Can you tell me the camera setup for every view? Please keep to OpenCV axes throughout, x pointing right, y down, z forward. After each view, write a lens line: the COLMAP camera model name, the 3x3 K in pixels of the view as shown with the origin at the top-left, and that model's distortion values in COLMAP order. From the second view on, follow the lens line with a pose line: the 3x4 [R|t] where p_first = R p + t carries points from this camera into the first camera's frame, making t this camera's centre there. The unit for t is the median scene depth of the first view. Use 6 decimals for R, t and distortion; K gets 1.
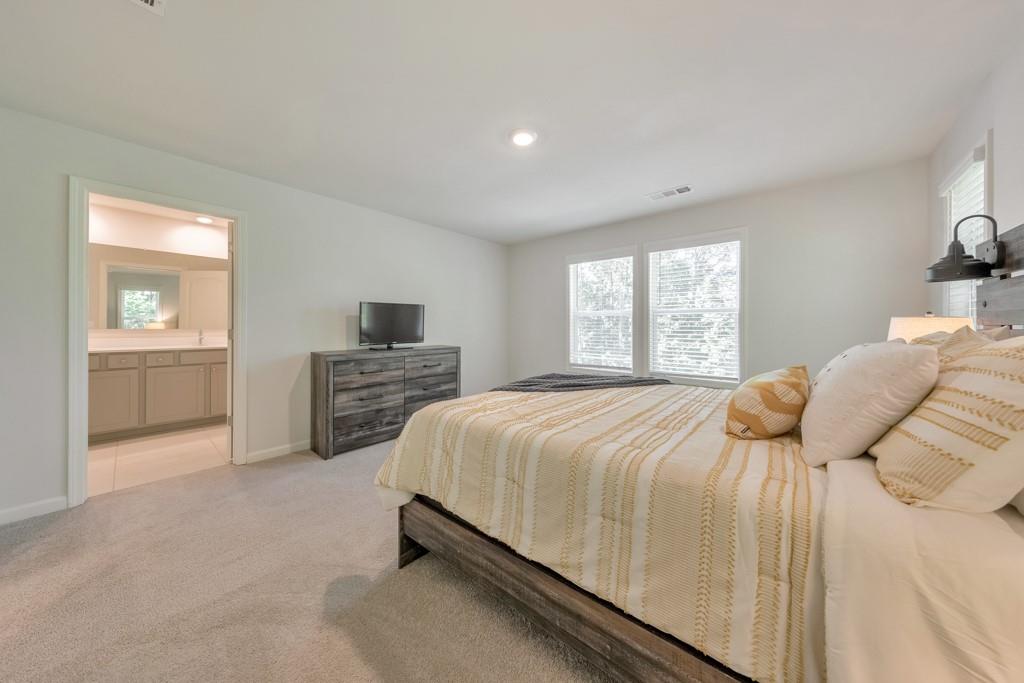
lens RADIAL K [[330.0, 0, 517.7], [0, 330.0, 329.0], [0, 0, 1]] dist [0.000415, 0.000026]
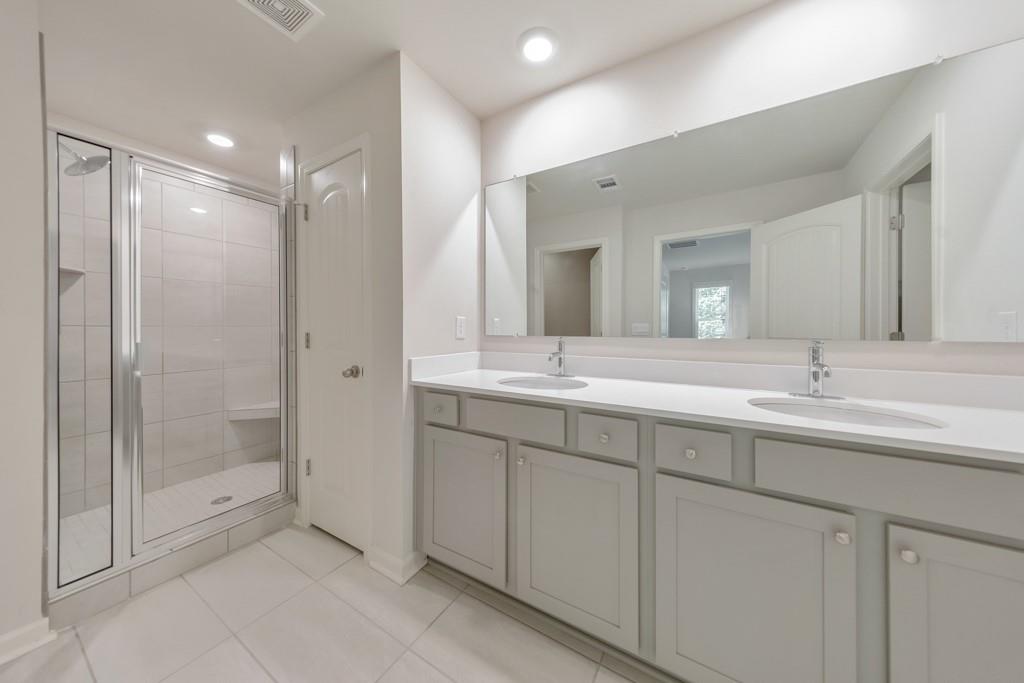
lens RADIAL K [[330.0, 0, 517.7], [0, 330.0, 329.0], [0, 0, 1]] dist [0.000415, 0.000026]
pose [[0.159438, -0.004304, -0.987199, -0.439280], [-0.001855, 0.999987, -0.004659, -0.003306], [0.987206, 0.002574, 0.159428, 0.428352]]
